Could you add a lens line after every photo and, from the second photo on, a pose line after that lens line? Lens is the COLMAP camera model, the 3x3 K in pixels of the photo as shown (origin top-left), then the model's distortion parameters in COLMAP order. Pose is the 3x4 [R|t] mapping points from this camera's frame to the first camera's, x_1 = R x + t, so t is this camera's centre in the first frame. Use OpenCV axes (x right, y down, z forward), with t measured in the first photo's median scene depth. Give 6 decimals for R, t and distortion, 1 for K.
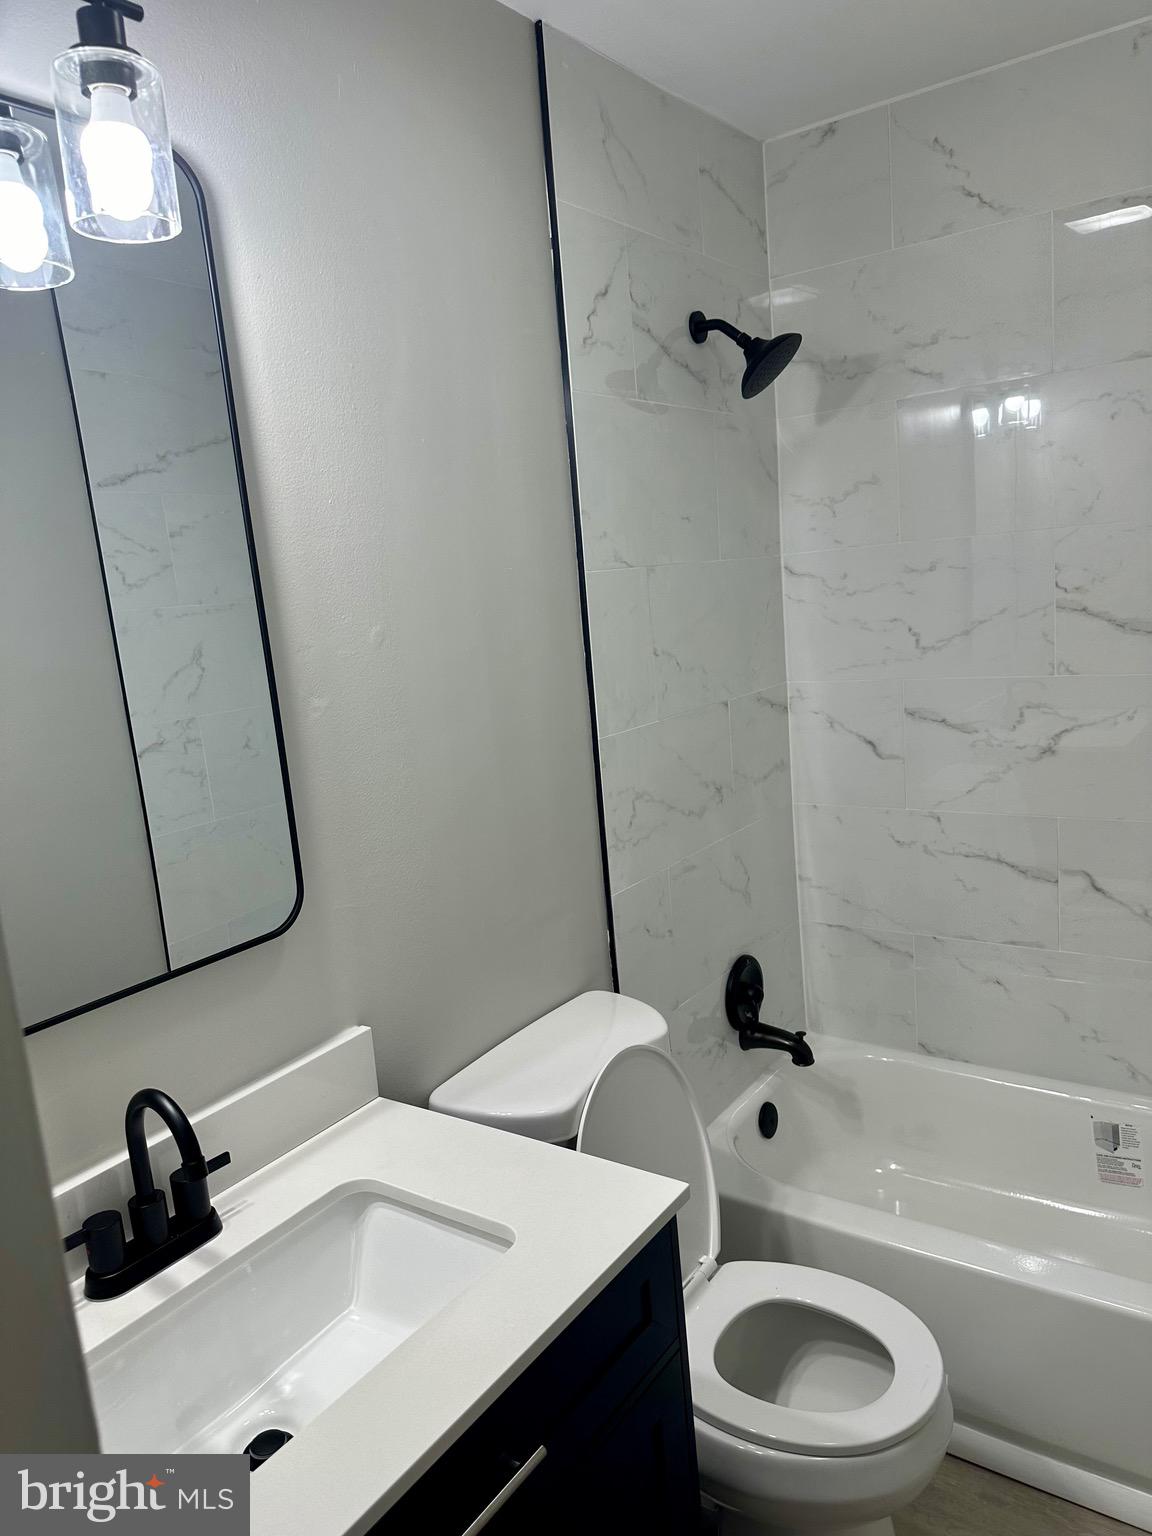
lens RADIAL K [[1095.7, 0, 572.0], [0, 1095.7, 771.8], [0, 0, 1]] dist [0.046222, -0.053253]
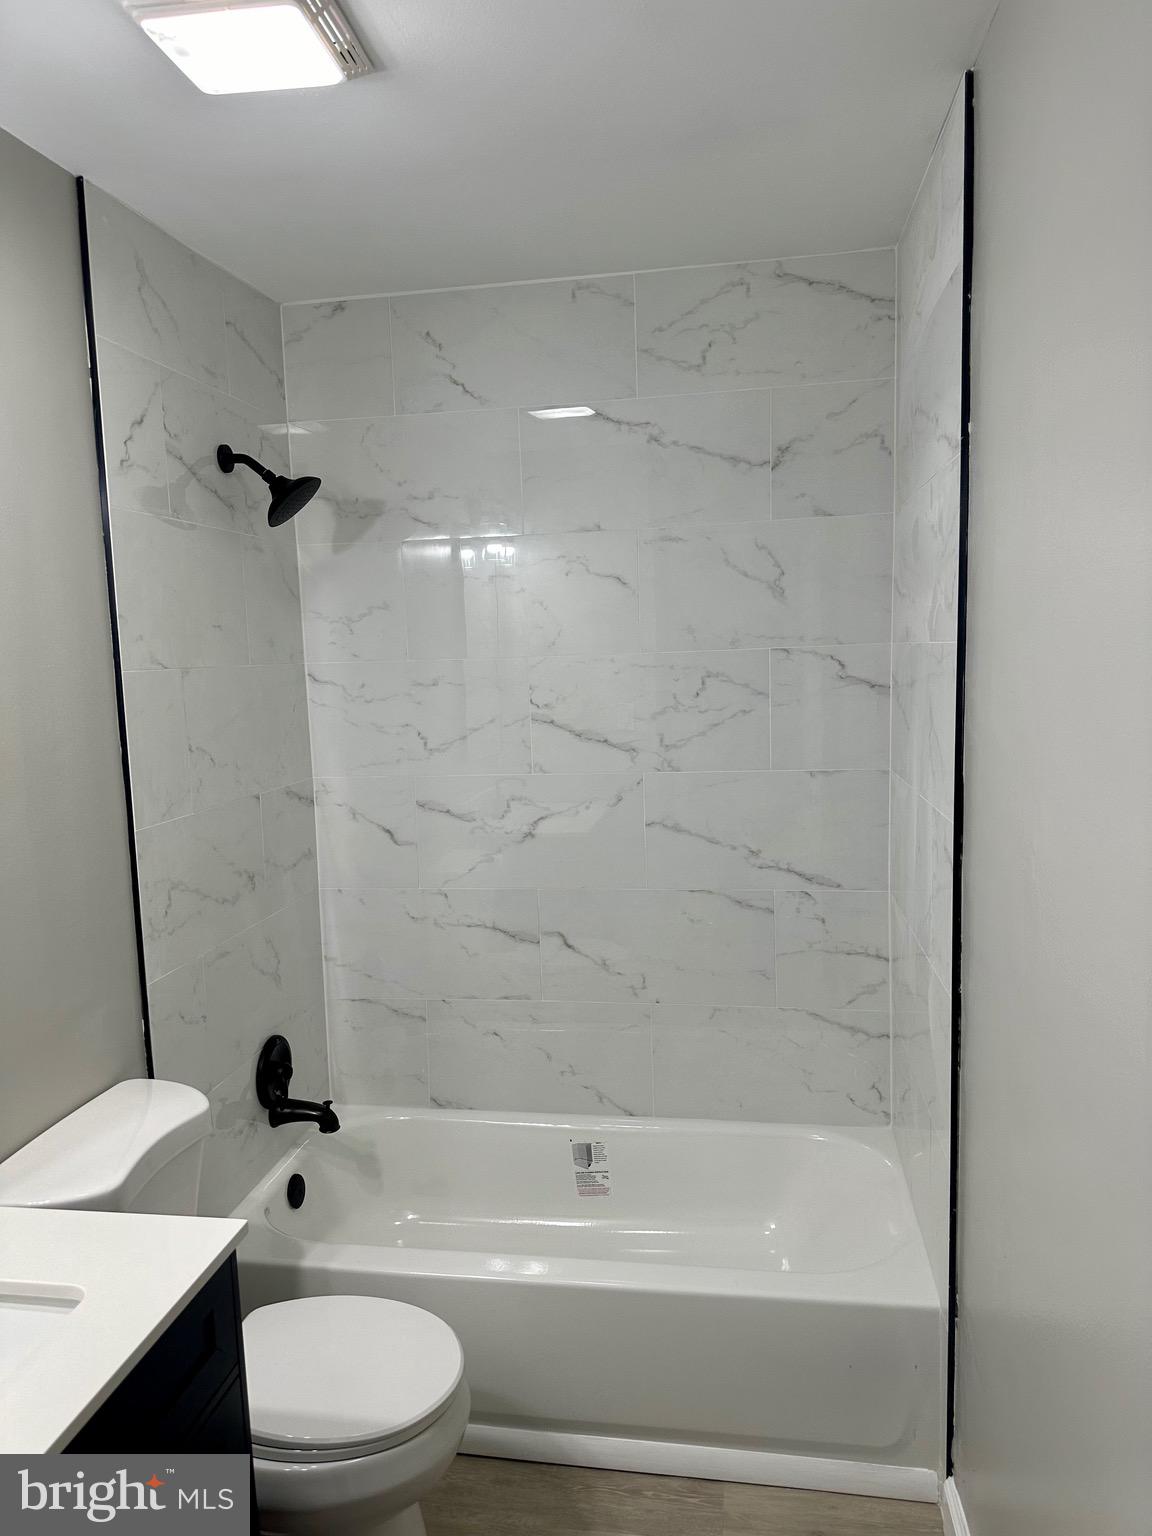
lens RADIAL K [[1095.7, 0, 582.3], [0, 1095.7, 767.4], [0, 0, 1]] dist [0.046222, -0.053253]
pose [[0.898167, 0.006870, 0.439601, -0.050556], [0.034159, 0.995765, -0.085354, 0.011965], [-0.438326, 0.091679, 0.894128, -0.120095]]
